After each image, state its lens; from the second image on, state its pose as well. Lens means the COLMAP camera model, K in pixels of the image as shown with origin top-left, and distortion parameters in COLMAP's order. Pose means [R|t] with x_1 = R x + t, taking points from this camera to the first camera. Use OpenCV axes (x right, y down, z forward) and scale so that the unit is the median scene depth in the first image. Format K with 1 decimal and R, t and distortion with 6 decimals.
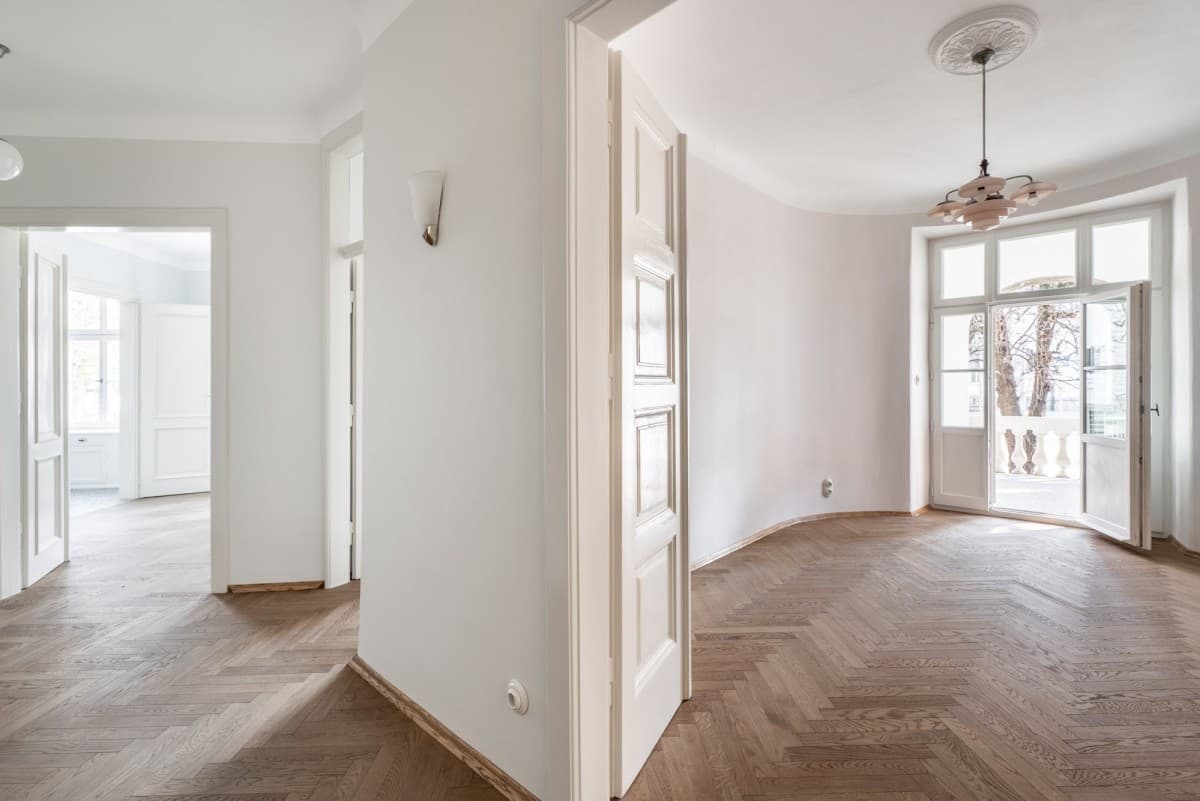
lens RADIAL K [[538.9, 0, 596.3], [0, 538.9, 382.2], [0, 0, 1]] dist [0.002443, -0.000241]
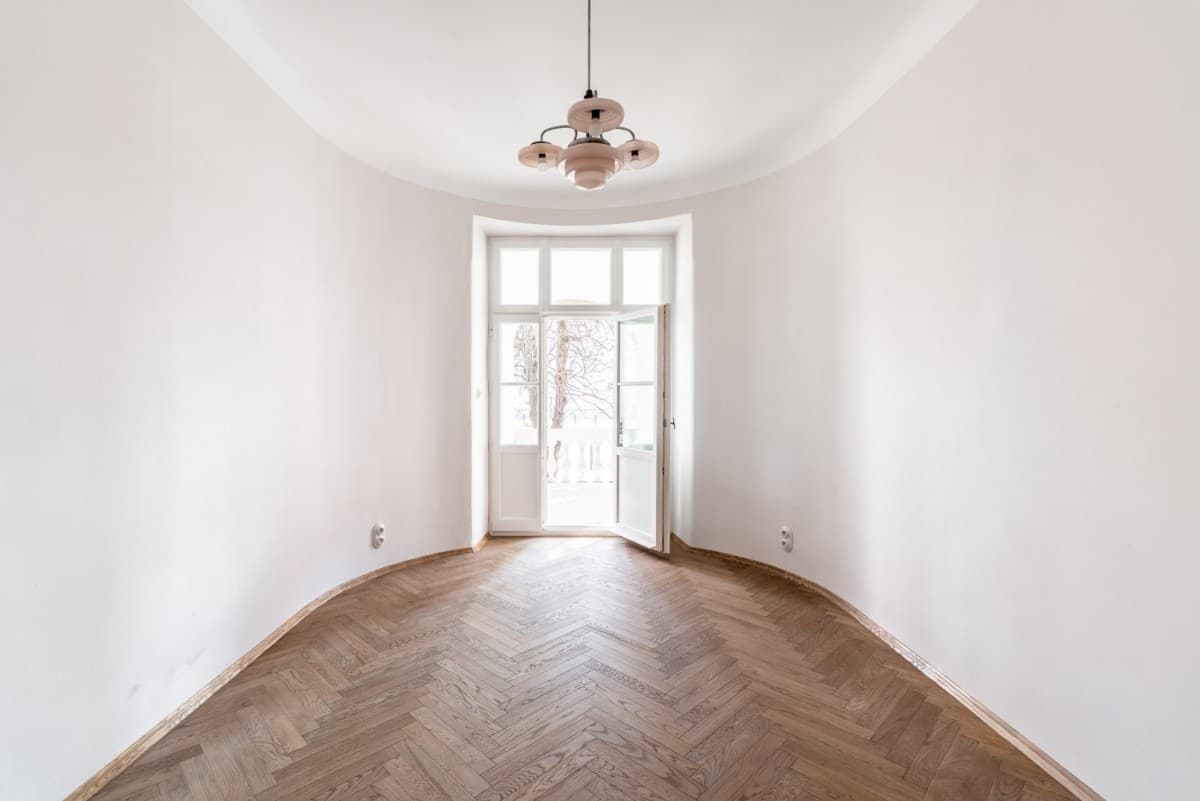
lens RADIAL K [[540.4, 0, 567.3], [0, 540.4, 410.6], [0, 0, 1]] dist [0.000543, 0.000014]
pose [[0.735183, -0.012582, 0.677752, 0.126835], [-0.007562, 0.999613, 0.026760, -0.001410], [-0.677827, -0.024799, 0.734803, 0.301769]]
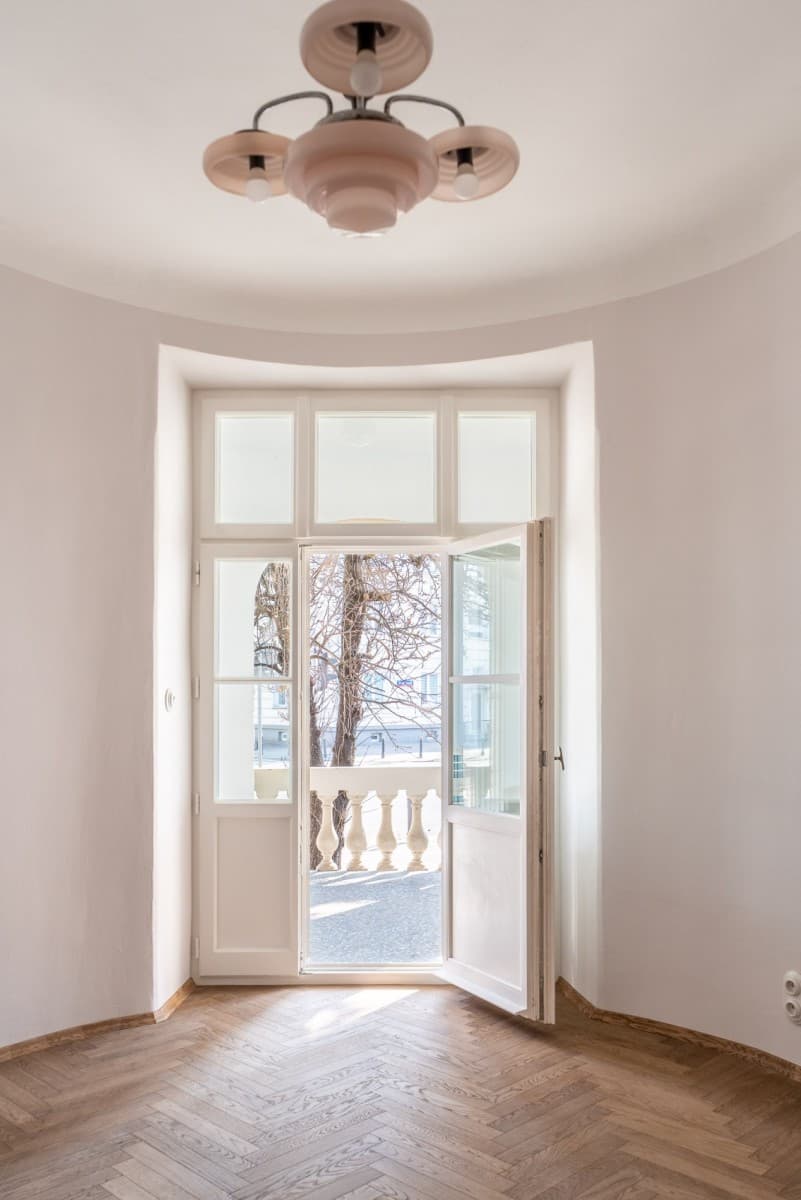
lens RADIAL K [[976.9, 0, 380.0], [0, 976.9, 702.0], [0, 0, 1]] dist [0.003206, 0.004354]
pose [[0.729695, 0.005090, 0.683754, 0.211296], [-0.004486, 0.999986, -0.002656, -0.000994], [-0.683758, -0.001129, 0.729708, 0.359942]]
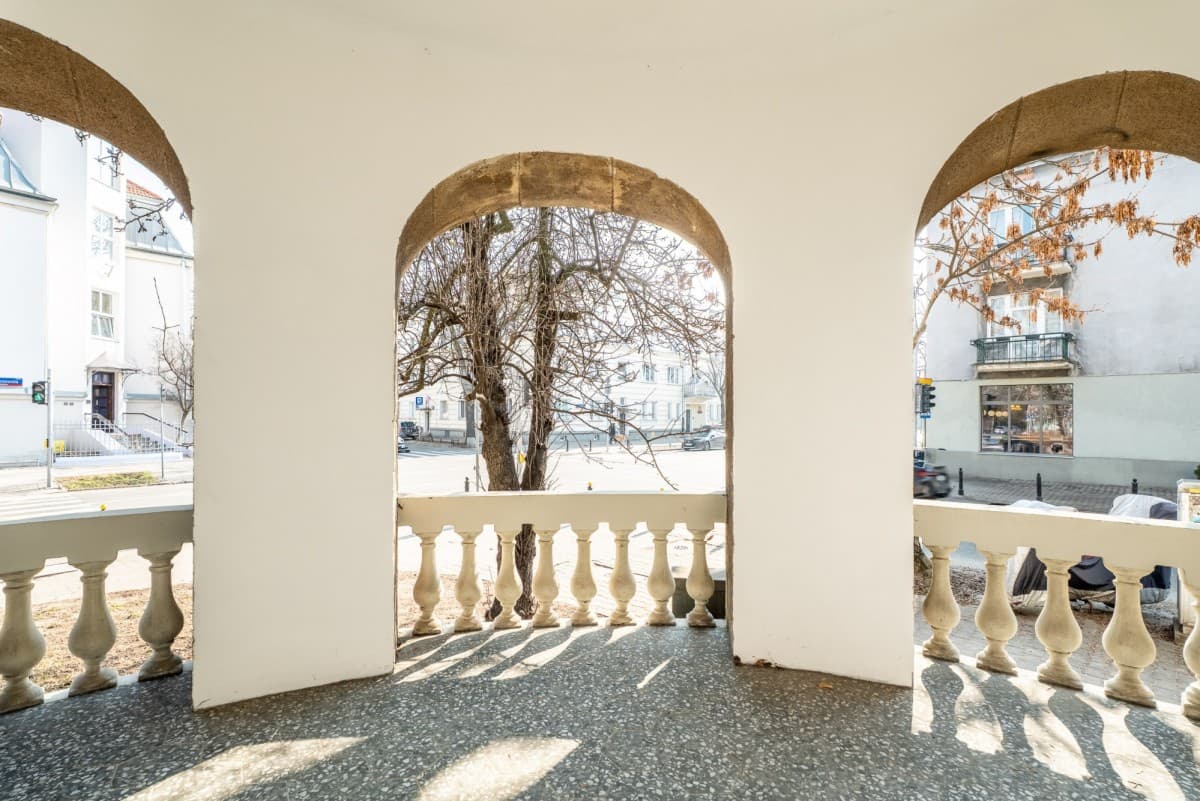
lens RADIAL K [[540.4, 0, 567.3], [0, 540.4, 410.6], [0, 0, 1]] dist [0.000543, 0.000014]
pose [[0.726484, 0.015376, 0.687012, 0.811636], [-0.006933, 0.999863, -0.015046, 0.005813], [-0.687149, 0.006167, 0.726491, 1.020938]]
